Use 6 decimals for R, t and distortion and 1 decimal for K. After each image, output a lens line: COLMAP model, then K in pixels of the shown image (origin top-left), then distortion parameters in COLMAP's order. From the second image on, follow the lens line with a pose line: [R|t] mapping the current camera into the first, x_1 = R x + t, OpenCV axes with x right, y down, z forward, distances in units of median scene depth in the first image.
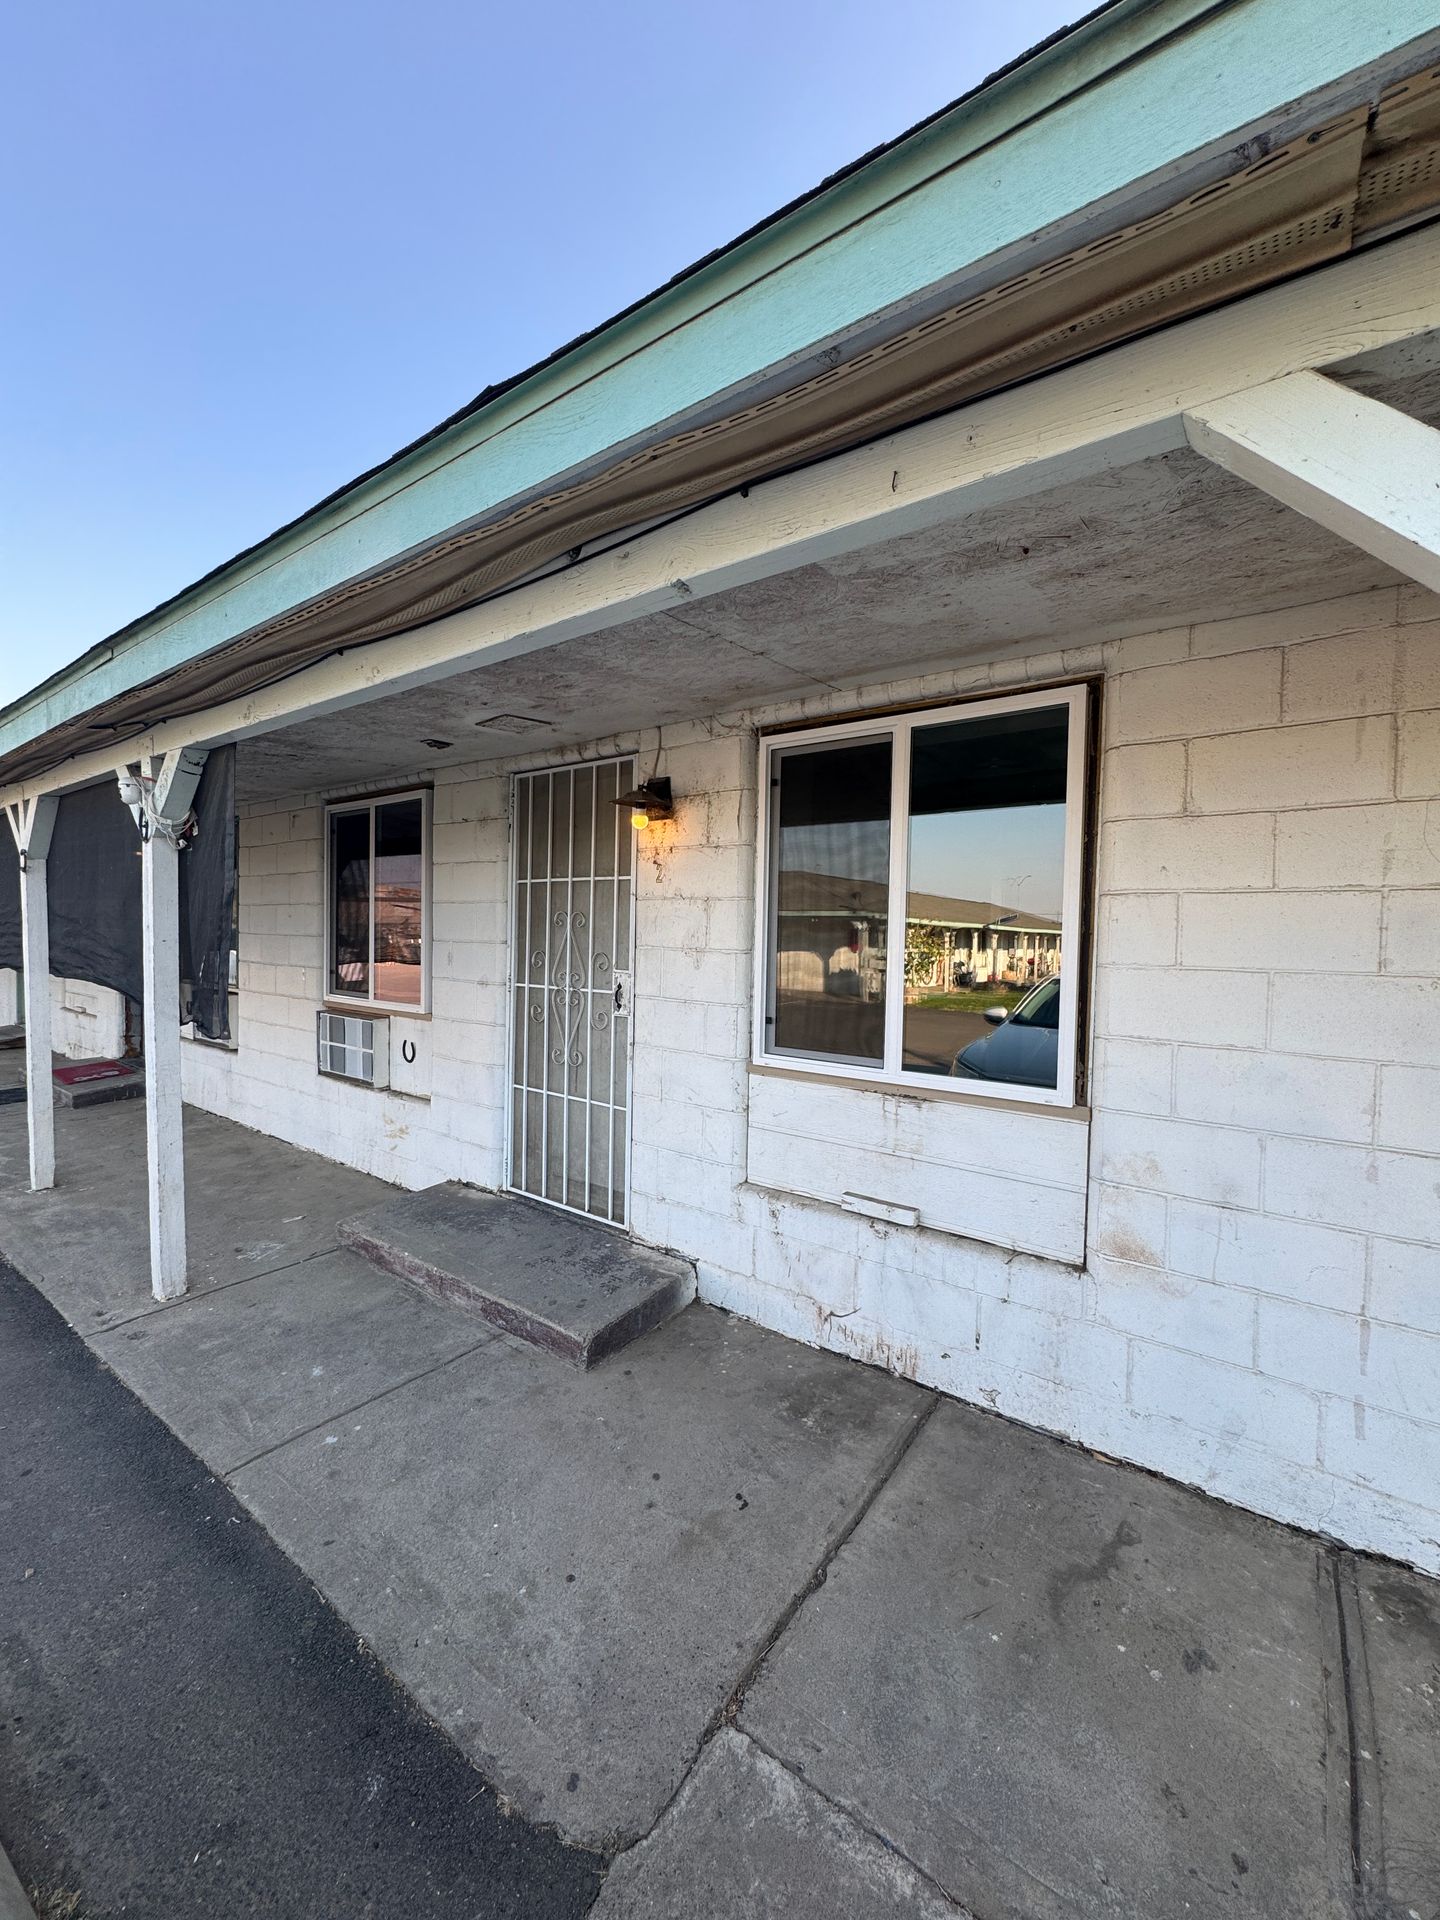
lens RADIAL K [[765.7, 0, 720.0], [0, 765.7, 960.0], [0, 0, 1]] dist [-0.001320, 0.000309]
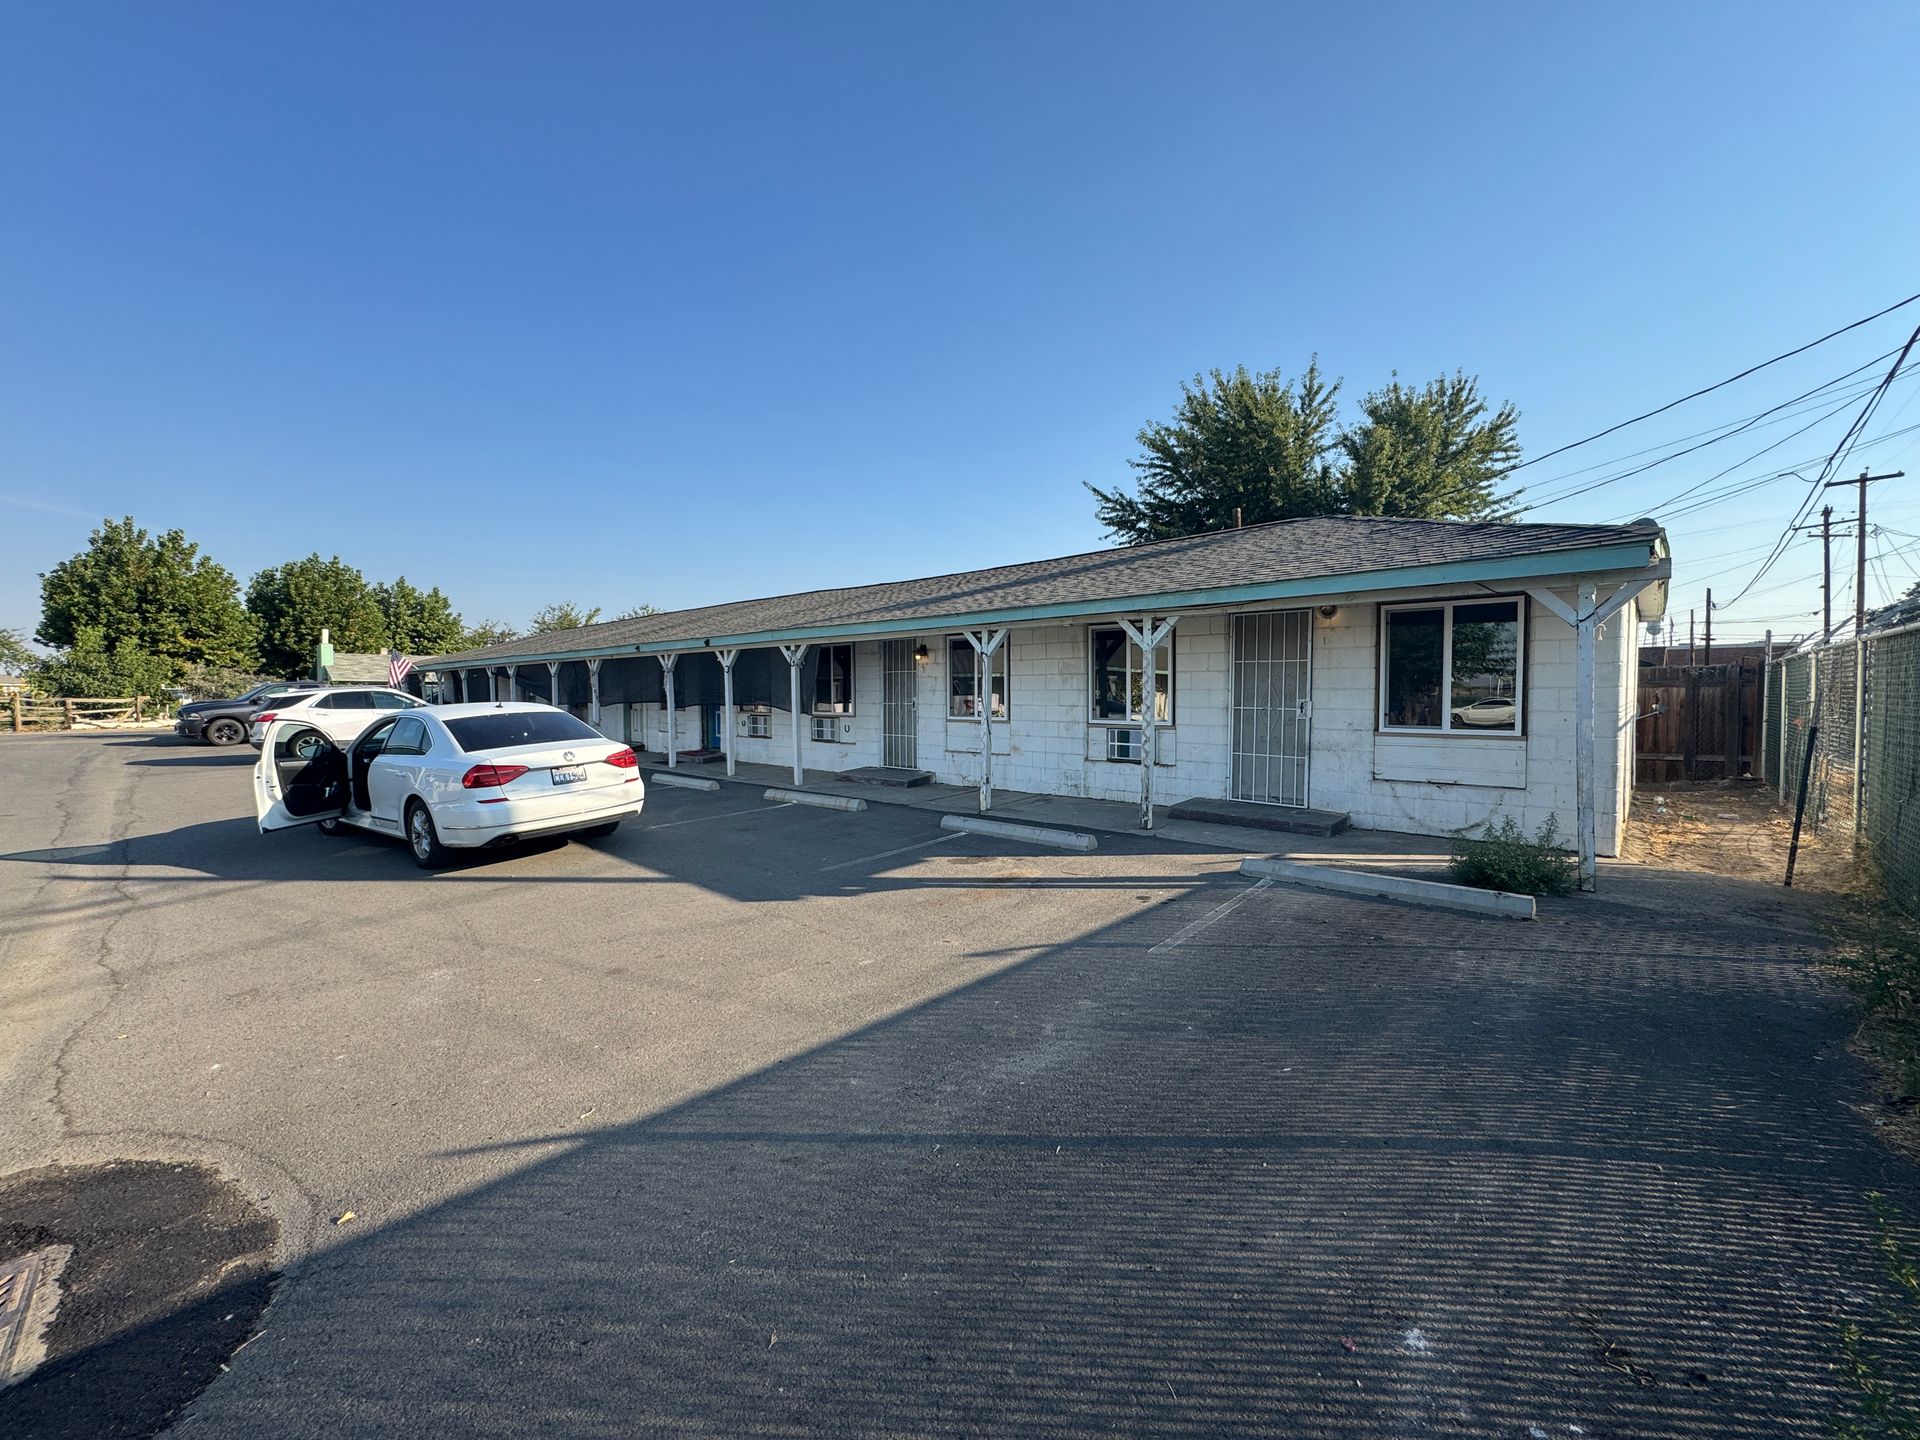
lens RADIAL K [[765.7, 0, 958.3], [0, 765.7, 719.7], [0, 0, 1]] dist [-0.001320, 0.000309]
pose [[0.994331, -0.022645, -0.103891, 0.379974], [0.023239, 0.999720, 0.004508, 0.090851], [0.103760, -0.006897, 0.994578, -2.174480]]
